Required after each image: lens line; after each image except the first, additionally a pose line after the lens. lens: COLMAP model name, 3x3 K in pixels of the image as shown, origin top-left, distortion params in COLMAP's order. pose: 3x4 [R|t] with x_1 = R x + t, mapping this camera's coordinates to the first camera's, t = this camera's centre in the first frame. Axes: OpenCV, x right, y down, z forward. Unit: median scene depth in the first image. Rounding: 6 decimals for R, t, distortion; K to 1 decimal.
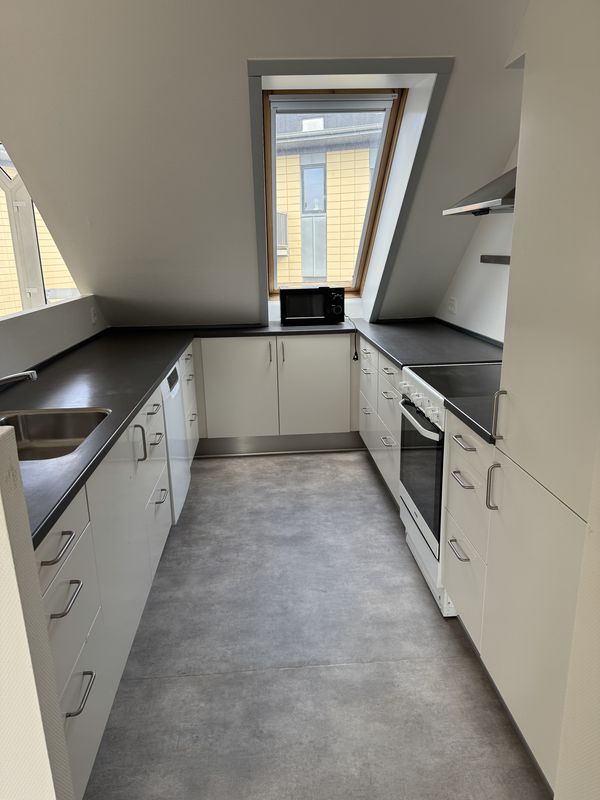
lens RADIAL K [[564.6, 0, 299.9], [0, 564.6, 403.6], [0, 0, 1]] dist [0.064501, -0.021954]
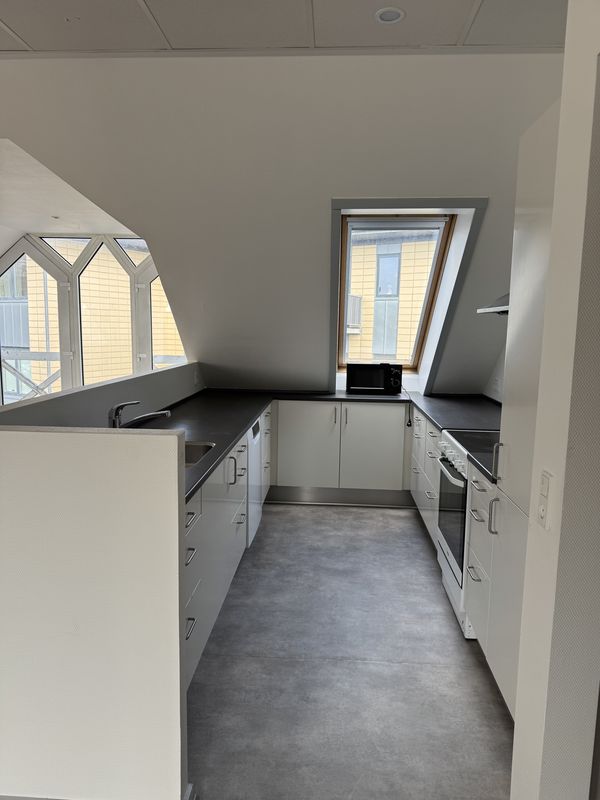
lens RADIAL K [[564.6, 0, 301.1], [0, 564.6, 398.9], [0, 0, 1]] dist [0.064501, -0.021954]
pose [[0.991046, 0.055196, -0.121578, 0.025262], [-0.071351, 0.988570, -0.132812, 0.052849], [0.112858, 0.140297, 0.983656, -0.247752]]
